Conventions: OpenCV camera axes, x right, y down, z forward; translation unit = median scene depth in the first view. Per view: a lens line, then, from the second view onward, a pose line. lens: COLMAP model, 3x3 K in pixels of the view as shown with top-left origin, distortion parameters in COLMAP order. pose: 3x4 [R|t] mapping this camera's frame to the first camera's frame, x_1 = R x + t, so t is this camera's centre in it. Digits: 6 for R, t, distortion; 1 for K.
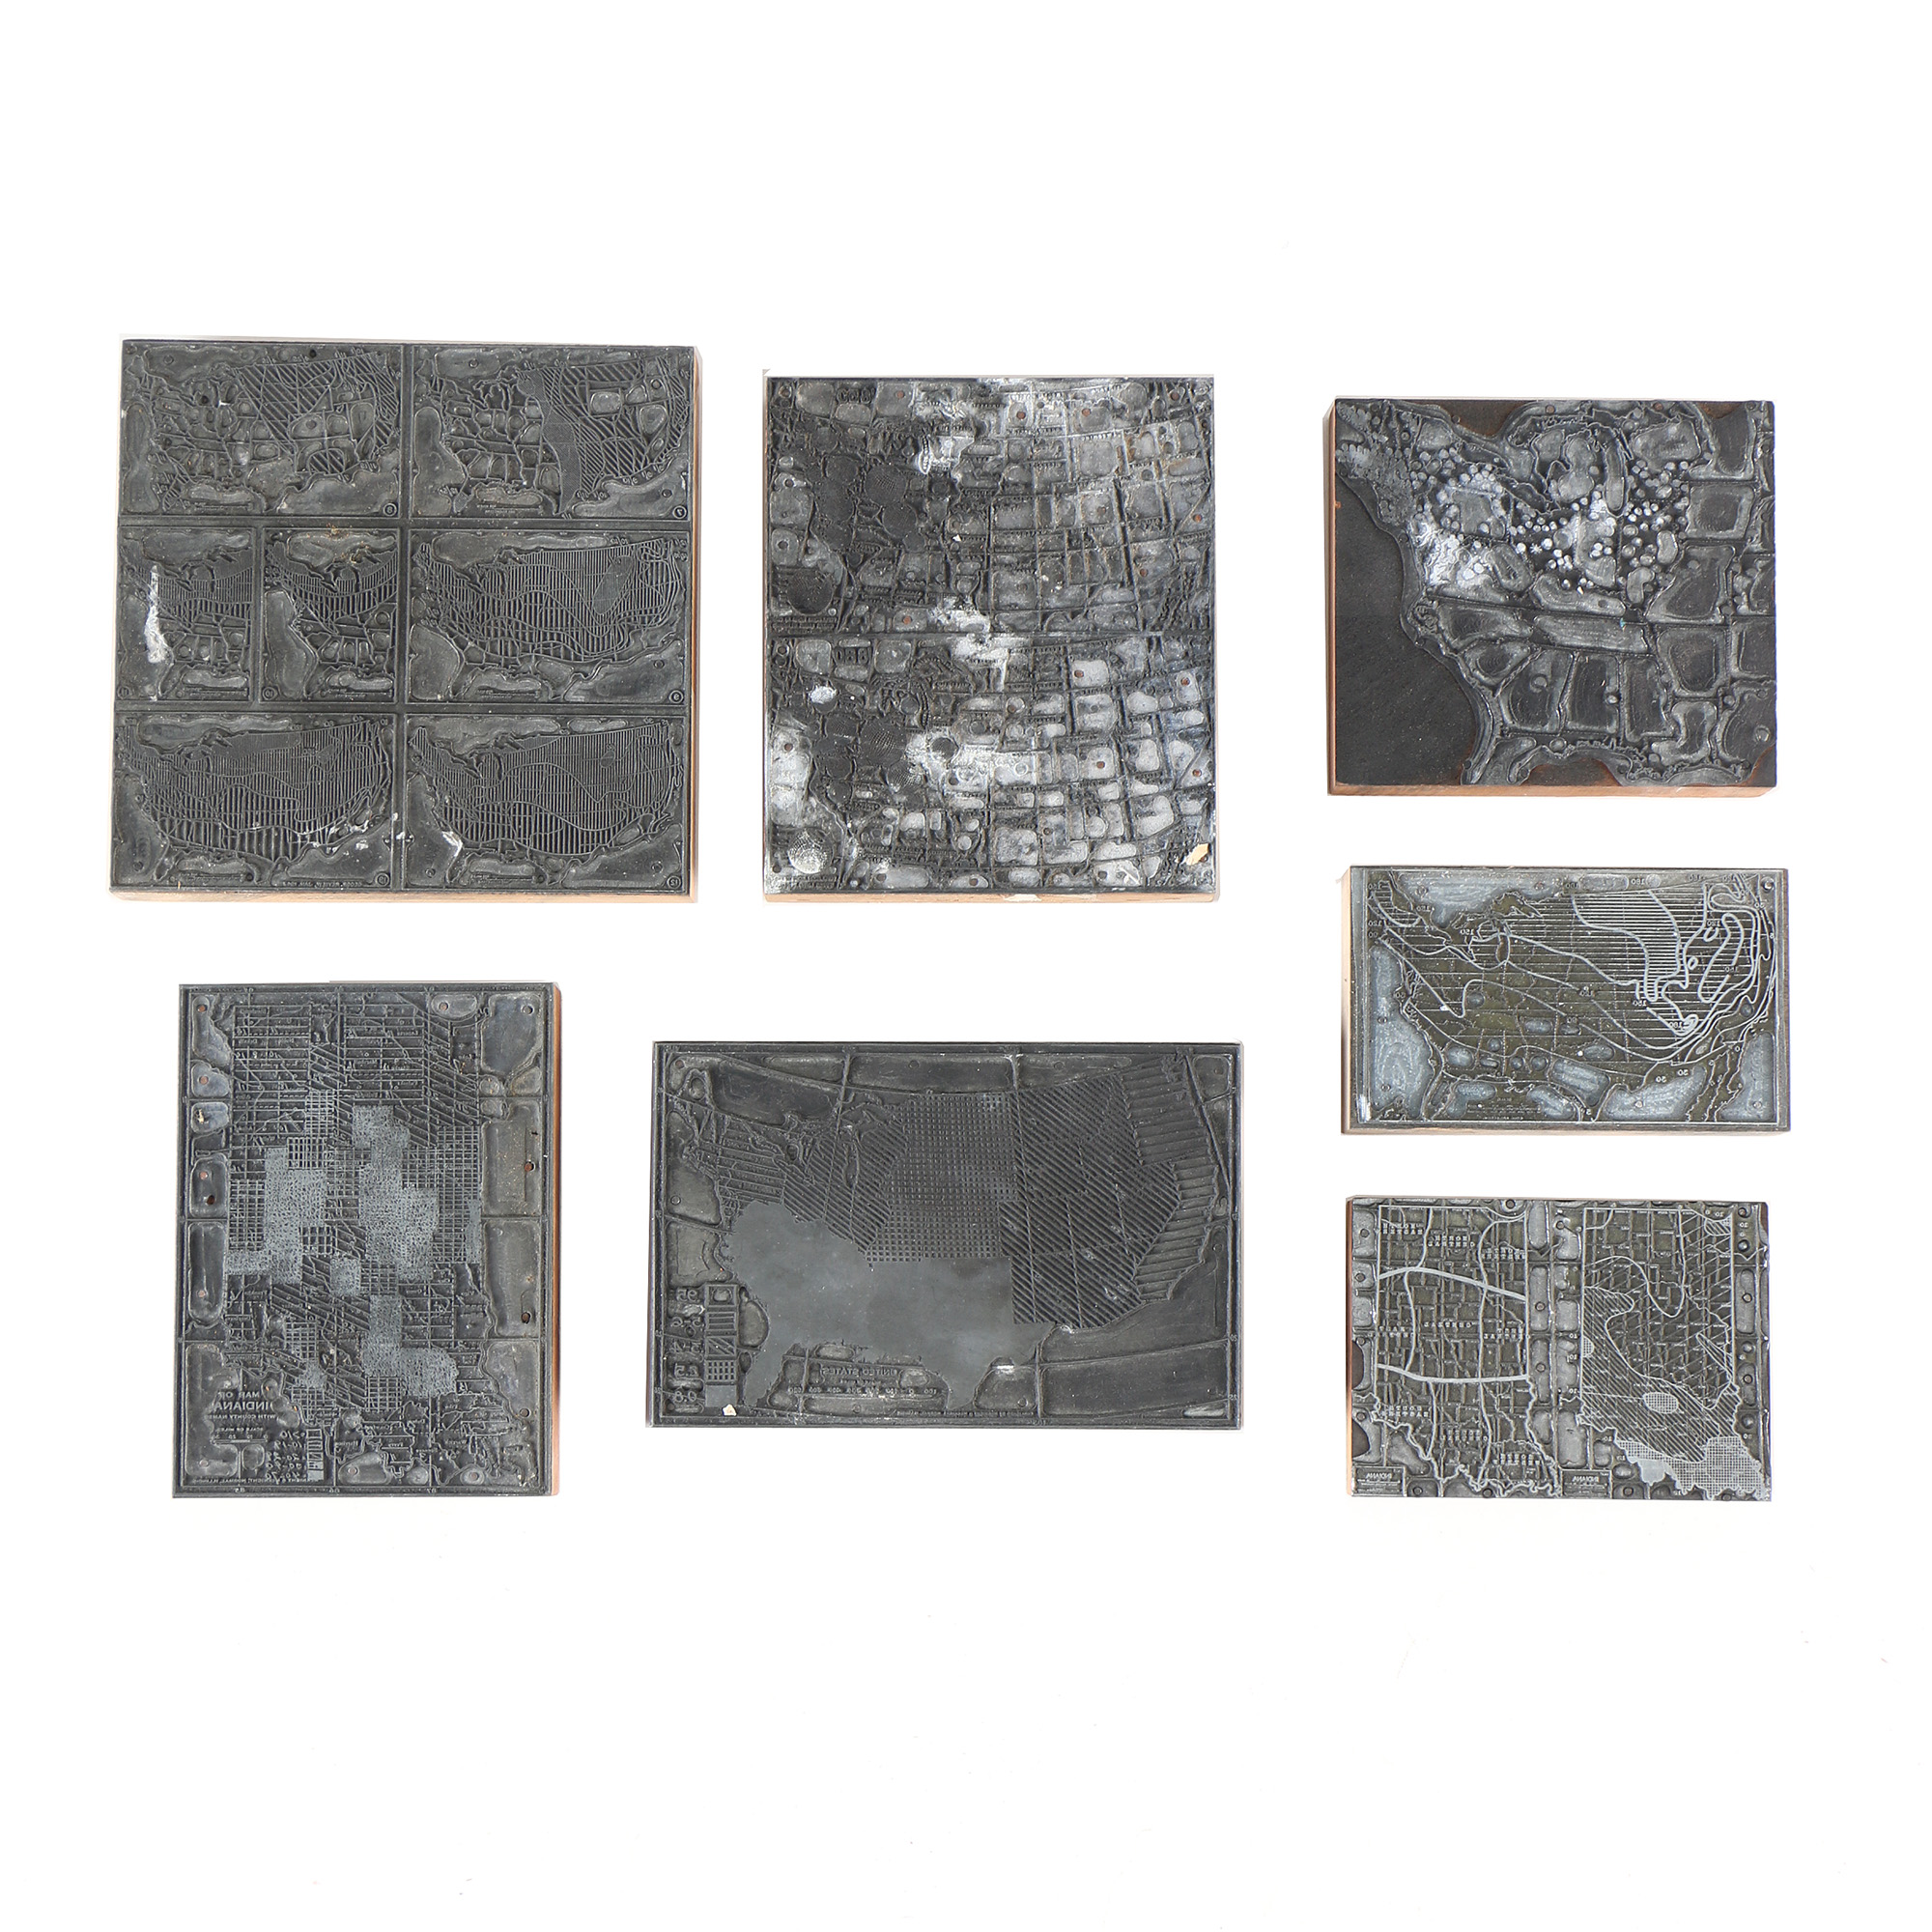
lens RADIAL K [[4306.4, 0, 971.8], [0, 4306.4, 953.4], [0, 0, 1]] dist [-0.030660, 0.000000]
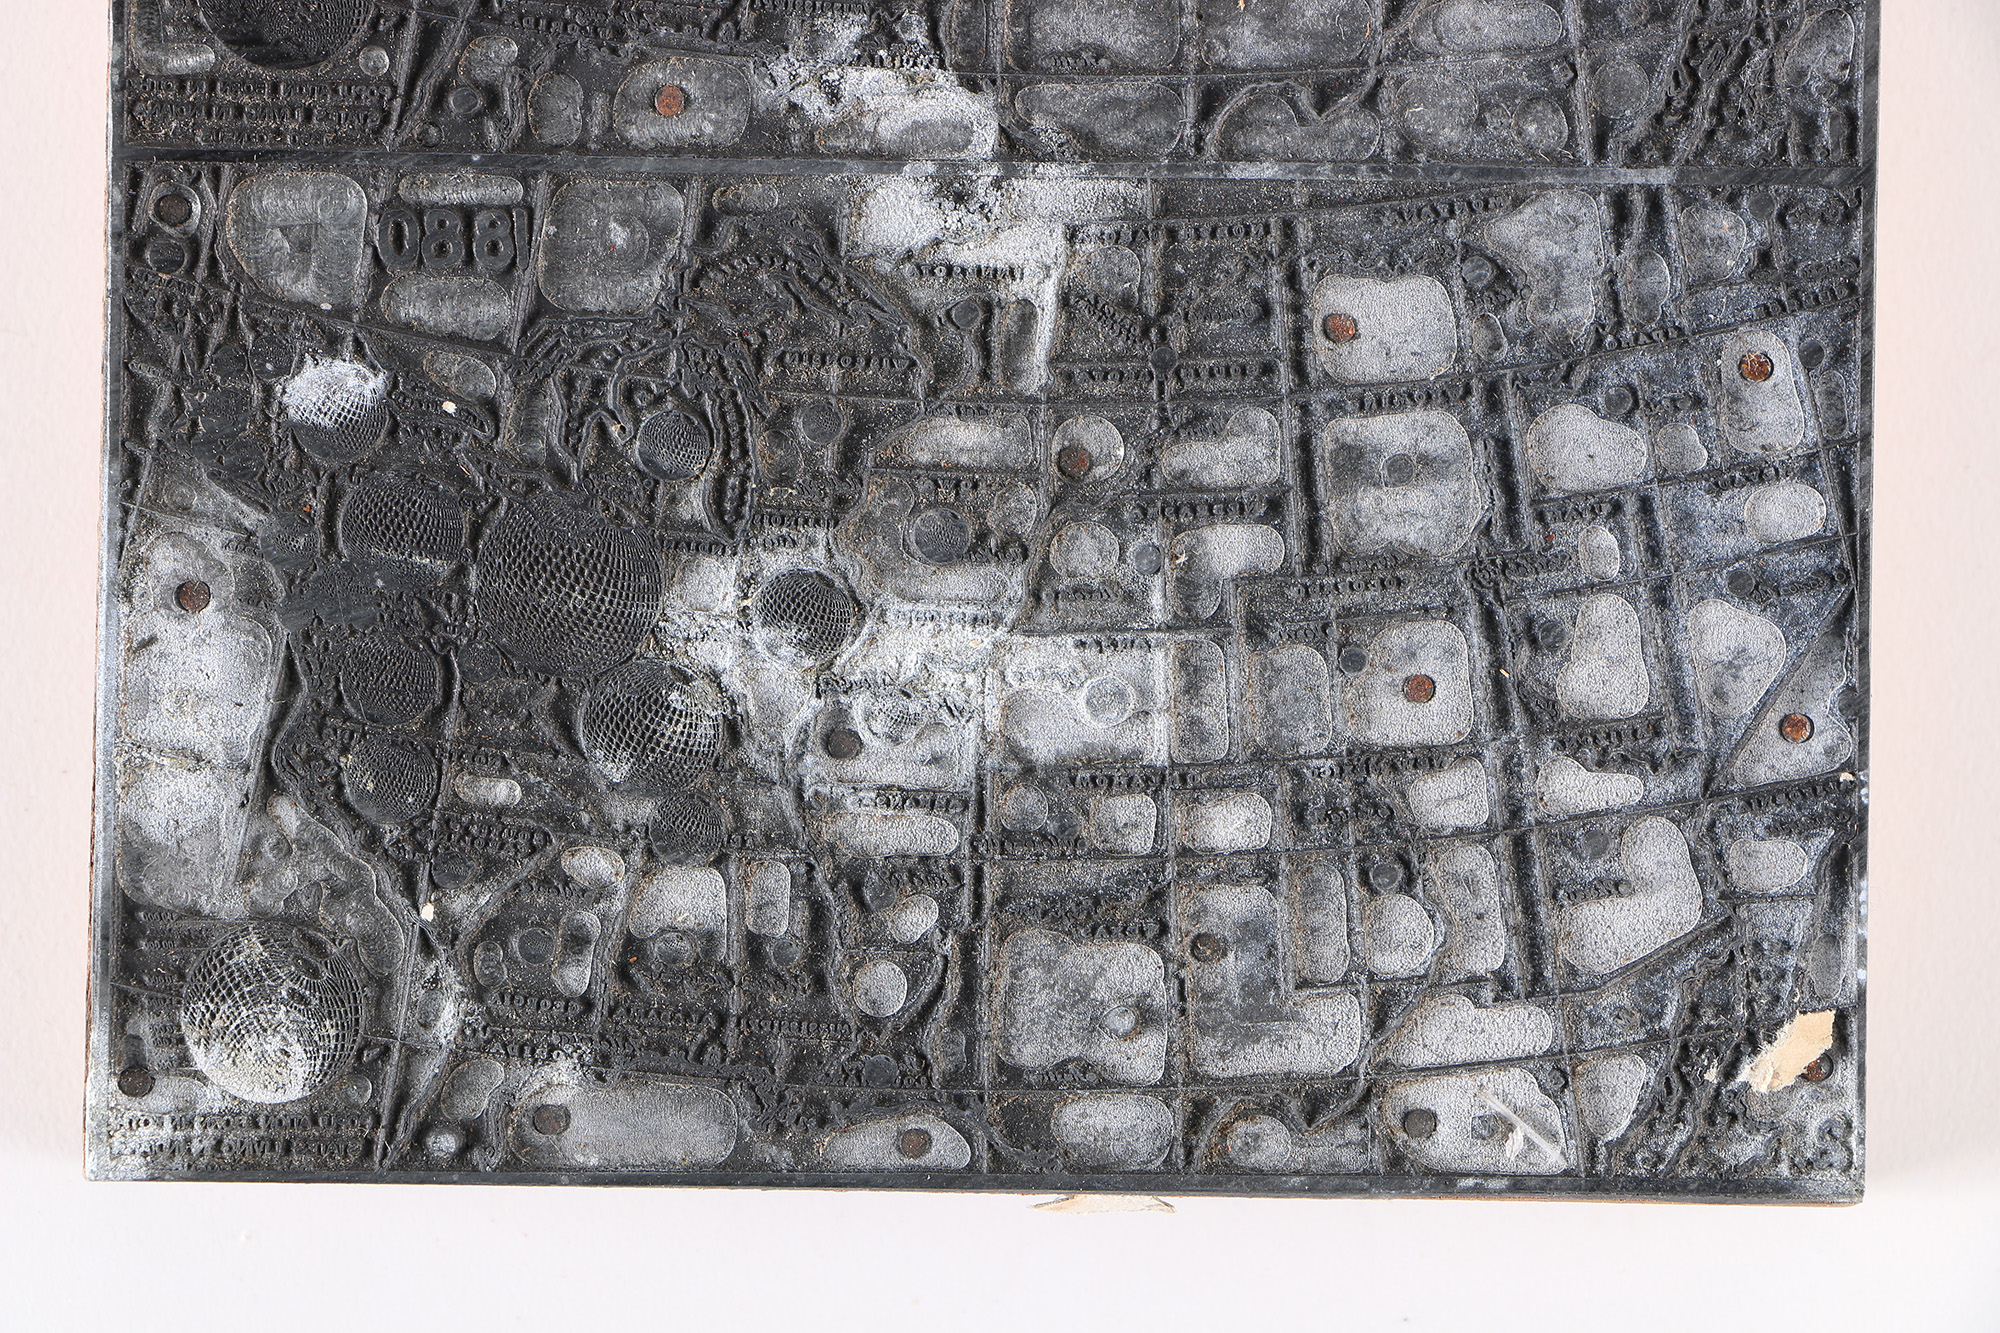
lens RADIAL K [[7473.2, 0, 1000.0], [0, 7473.2, 666.5], [0, 0, 1]] dist [0.258411, 0.000000]
pose [[0.998862, 0.018121, 0.044122, -0.014476], [-0.020293, 0.998579, 0.049268, -0.066399], [-0.043166, -0.050108, 0.997811, 0.557227]]
